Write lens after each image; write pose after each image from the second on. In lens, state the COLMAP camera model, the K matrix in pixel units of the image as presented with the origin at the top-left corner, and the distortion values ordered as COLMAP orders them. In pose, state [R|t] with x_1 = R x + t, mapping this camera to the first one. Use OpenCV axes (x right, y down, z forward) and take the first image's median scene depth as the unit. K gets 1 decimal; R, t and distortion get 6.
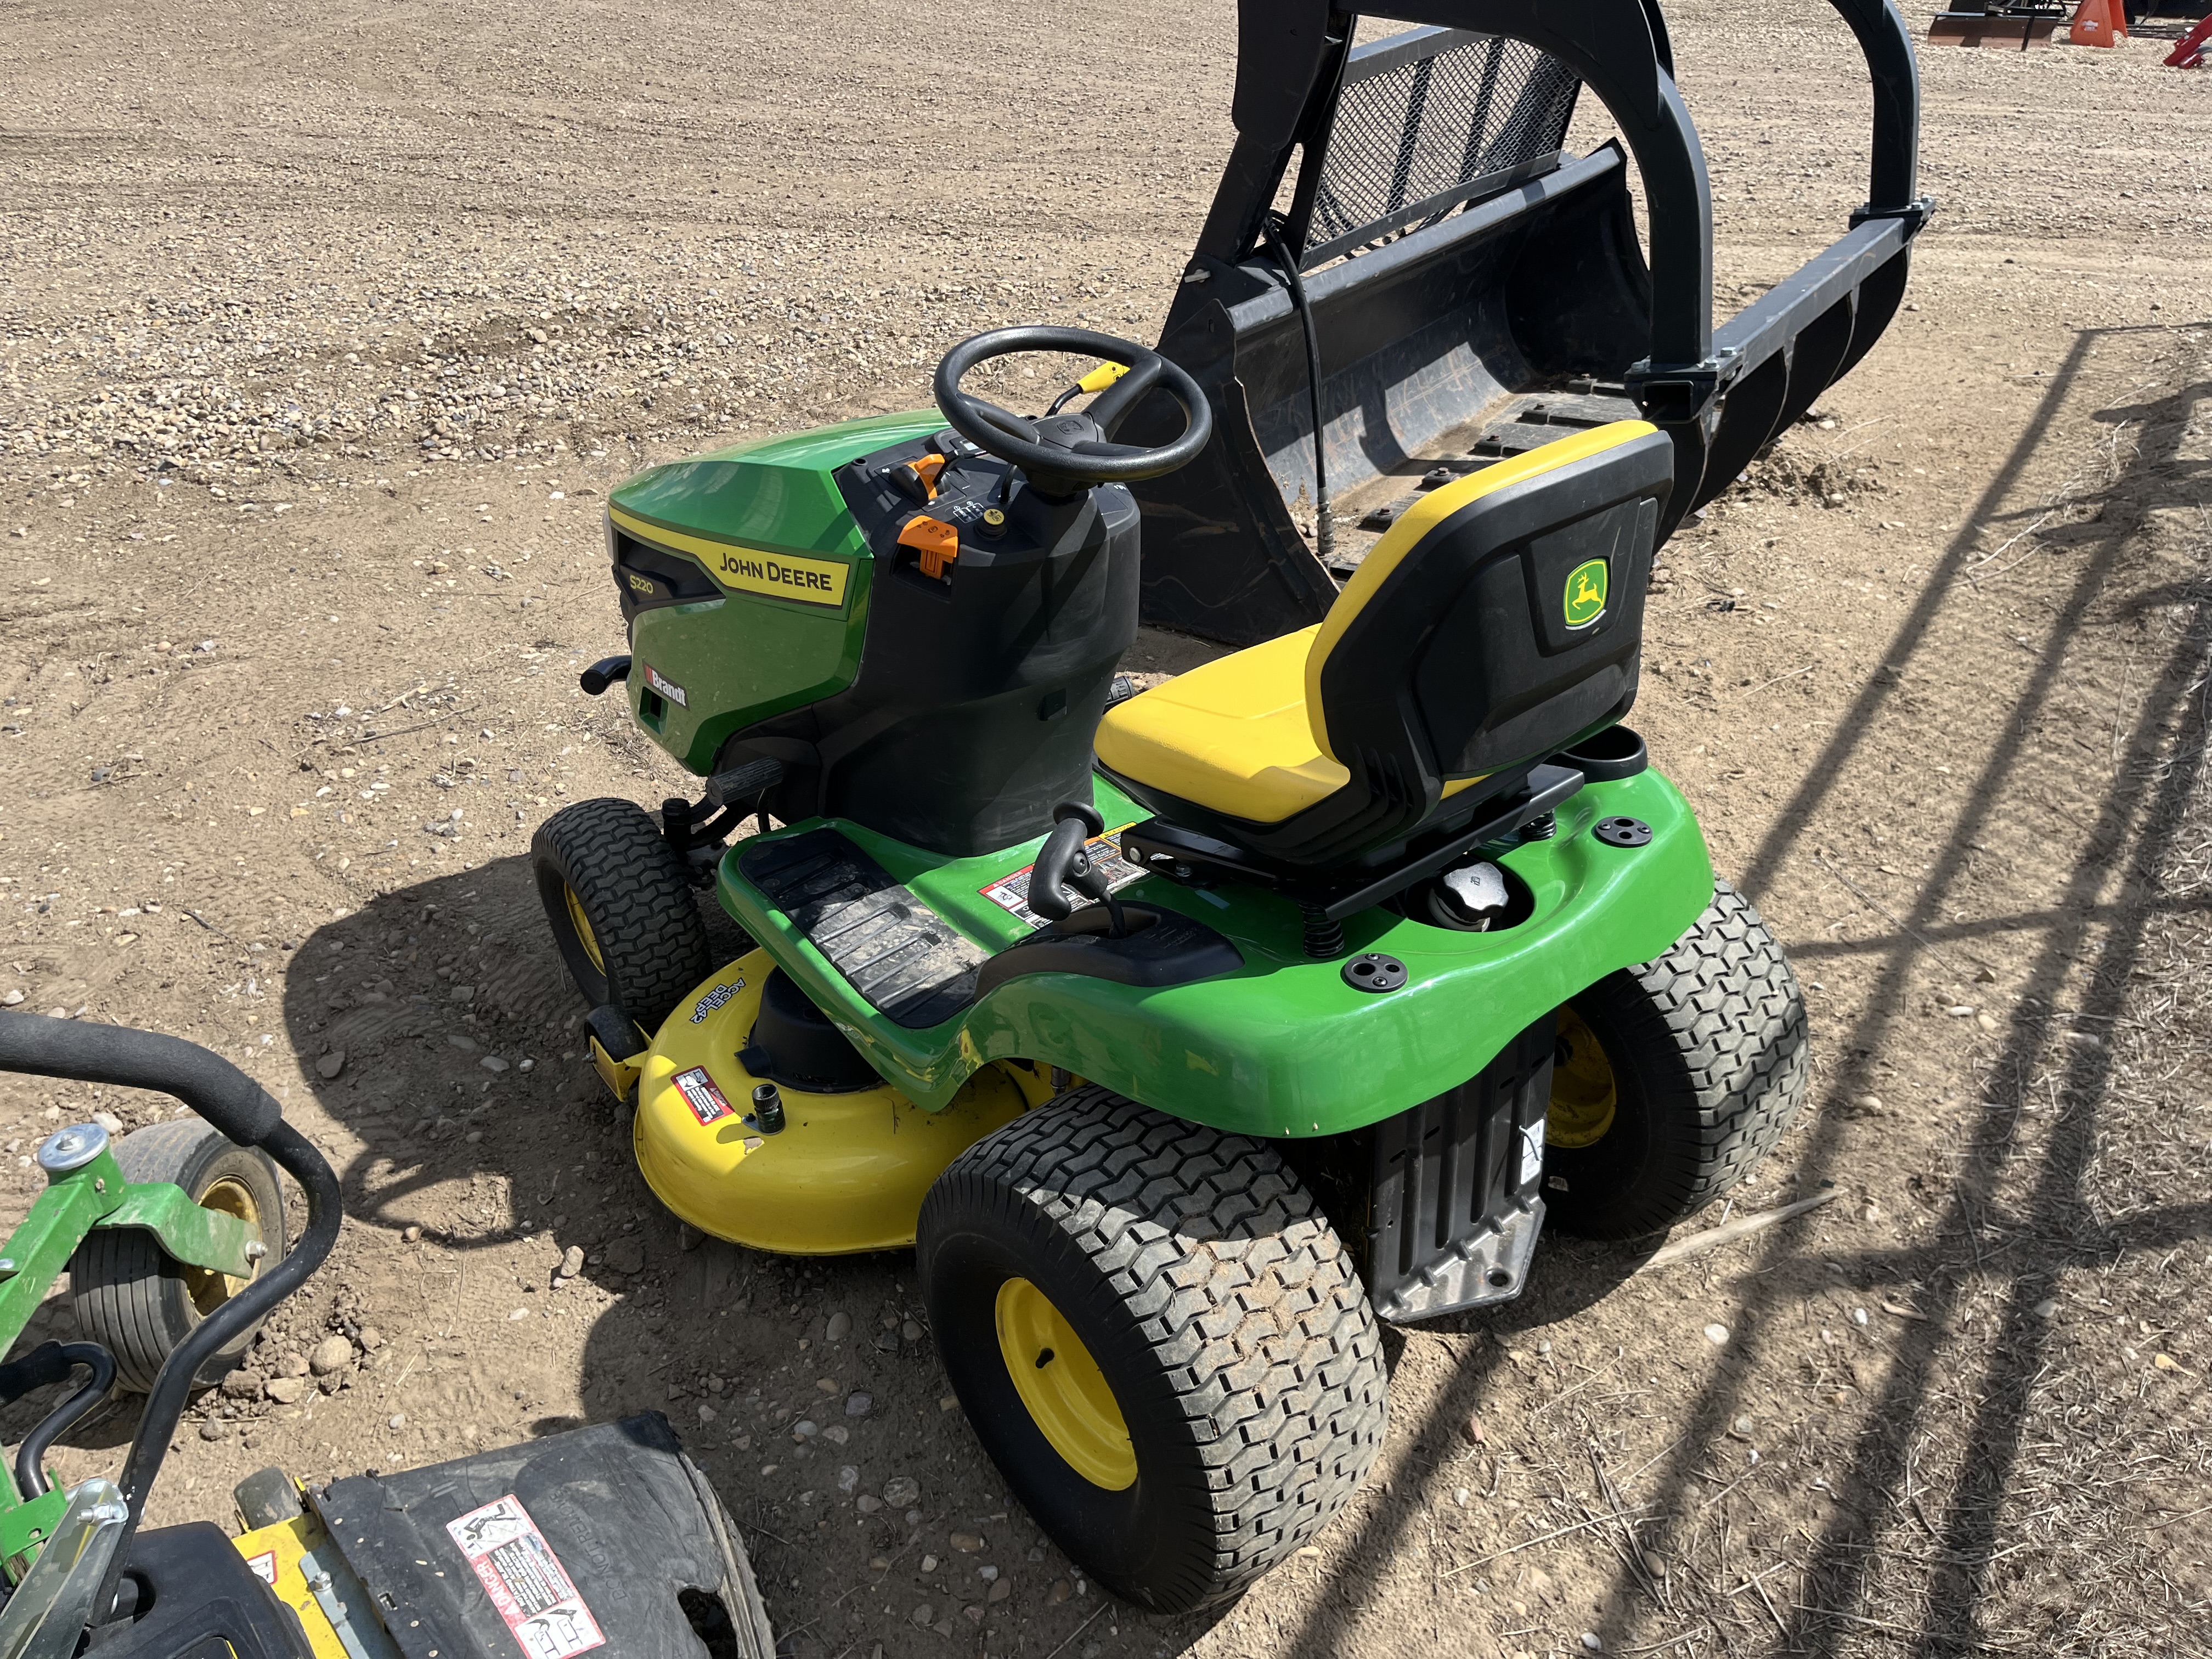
lens RADIAL K [[1660.6, 0, 1110.3], [0, 1660.6, 824.8], [0, 0, 1]] dist [0.002439, 0.000339]
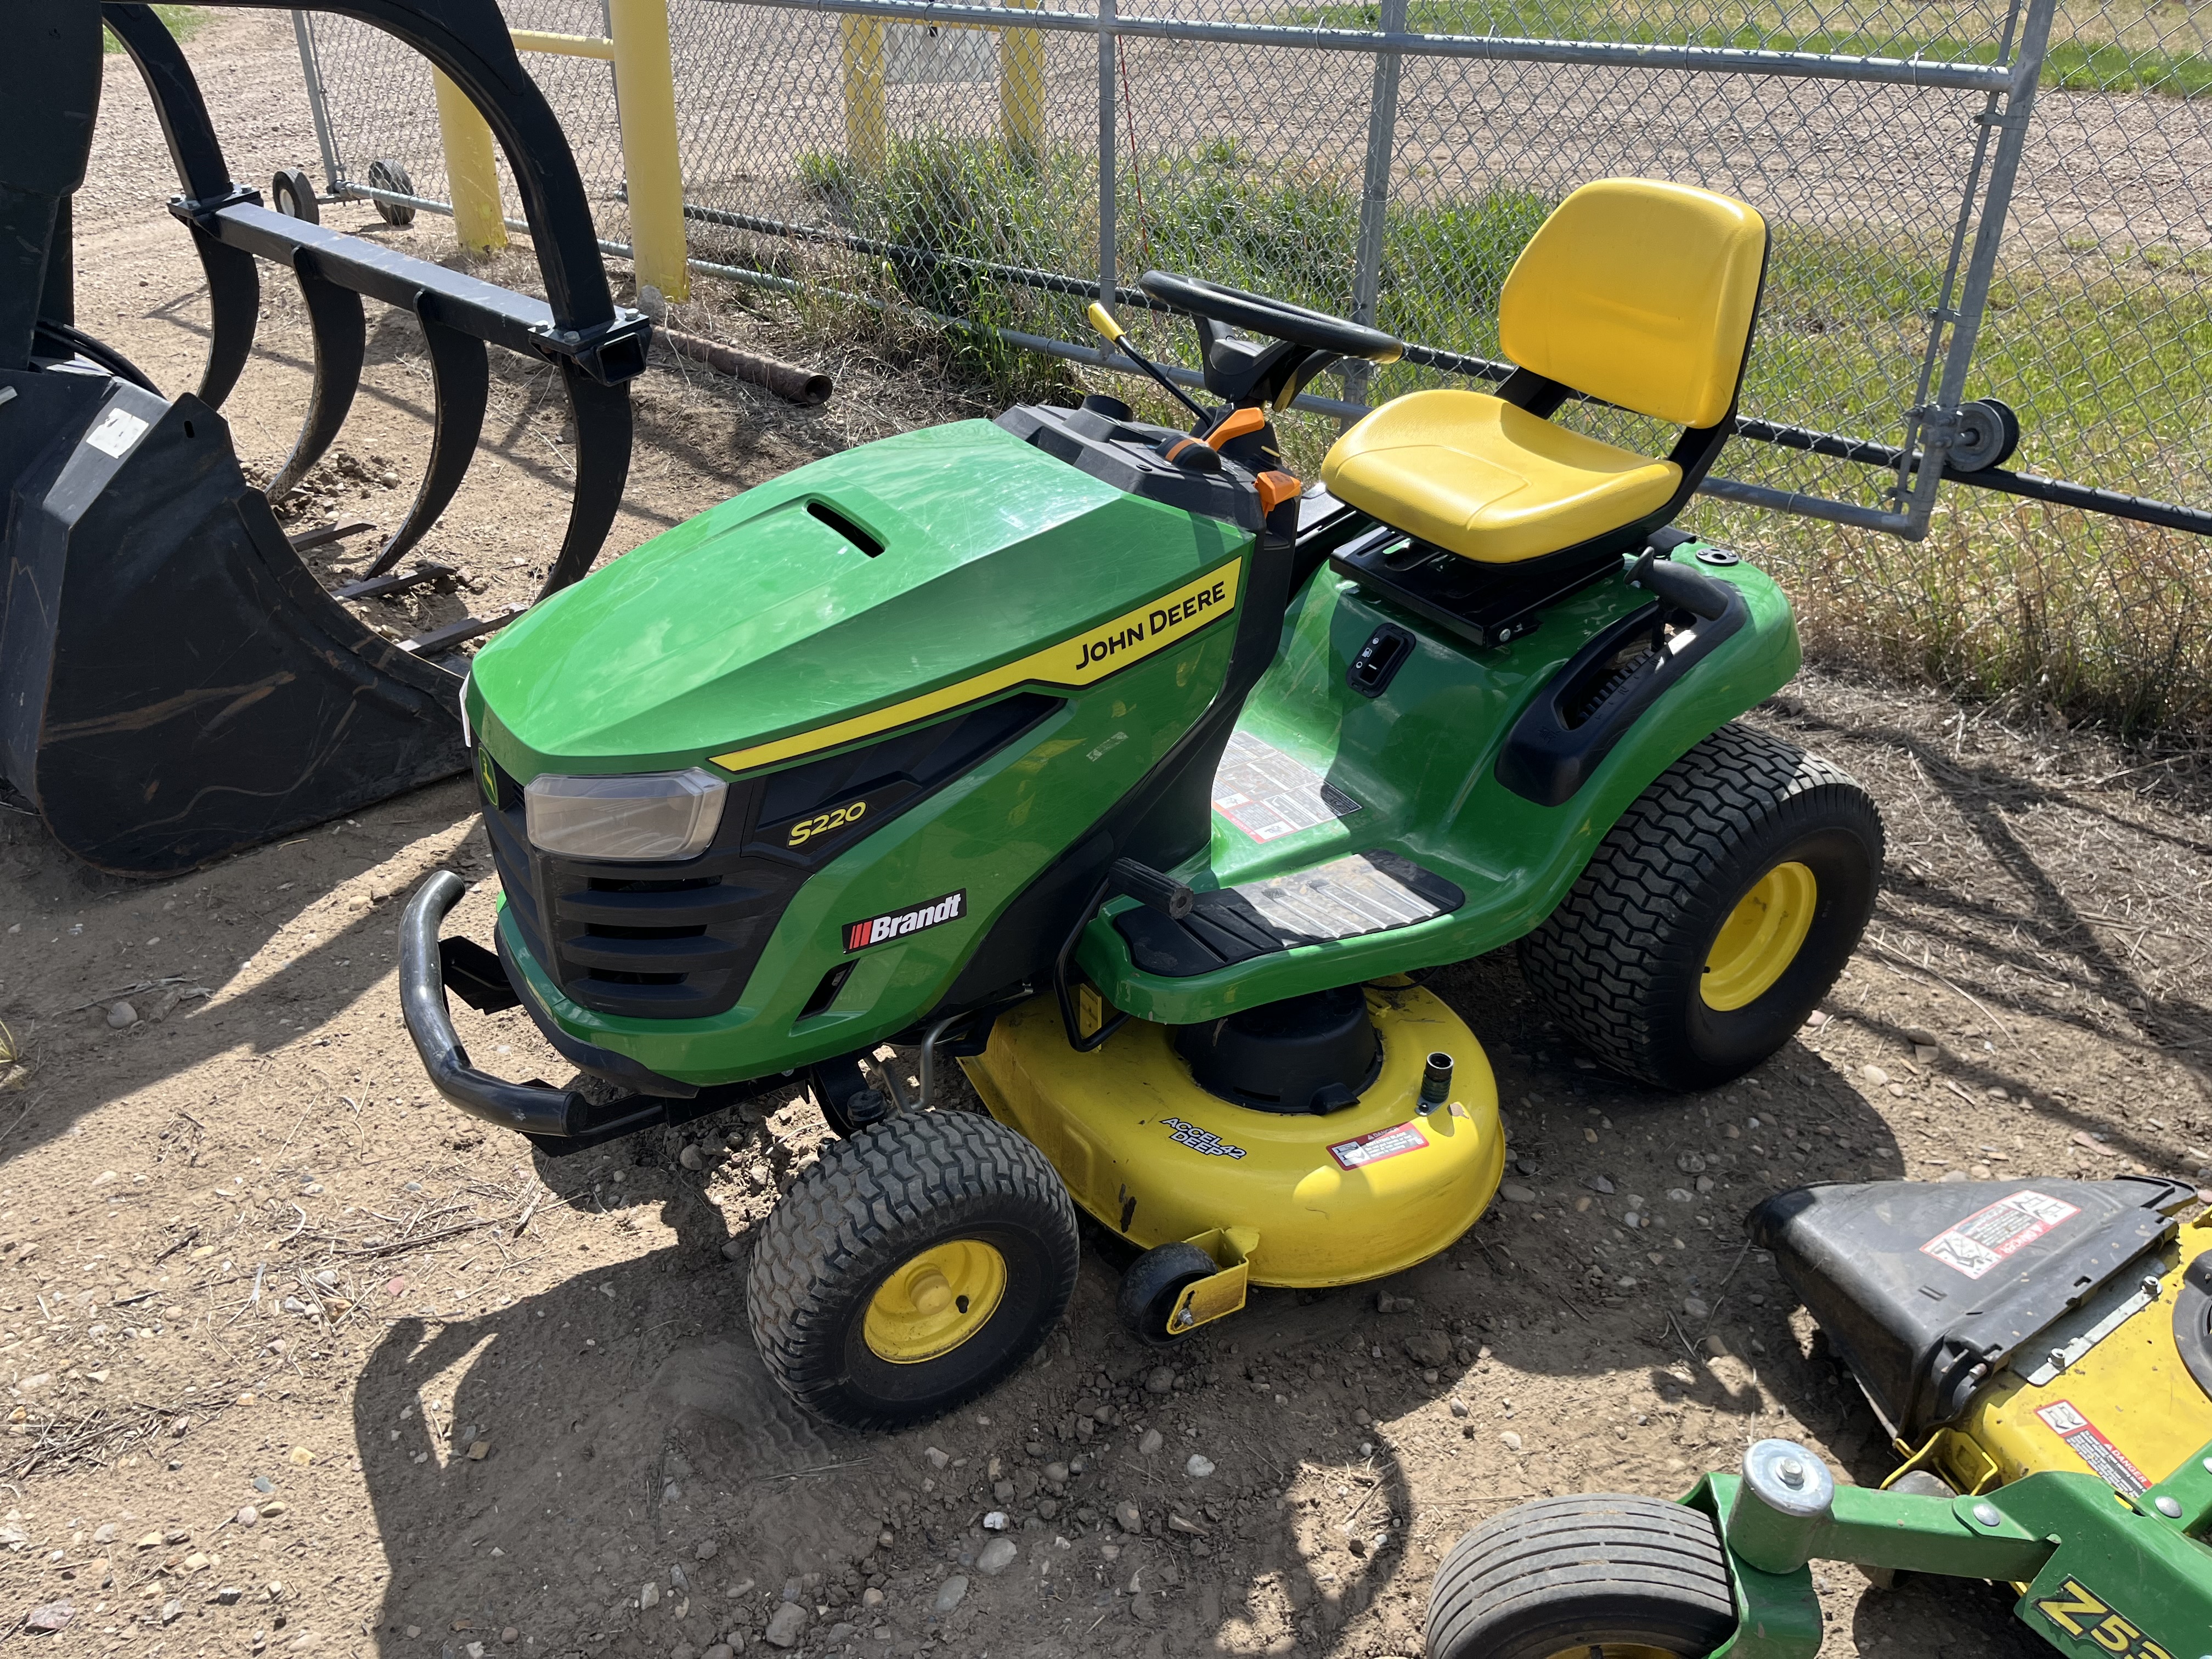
lens RADIAL K [[1660.6, 0, 1106.5], [0, 1660.6, 830.4], [0, 0, 1]] dist [0.002439, 0.000339]
pose [[0.144570, -0.474559, 0.868270, -1.004524], [0.474134, 0.803416, 0.360167, -0.388072], [-0.868502, 0.359607, 0.341155, 0.772888]]
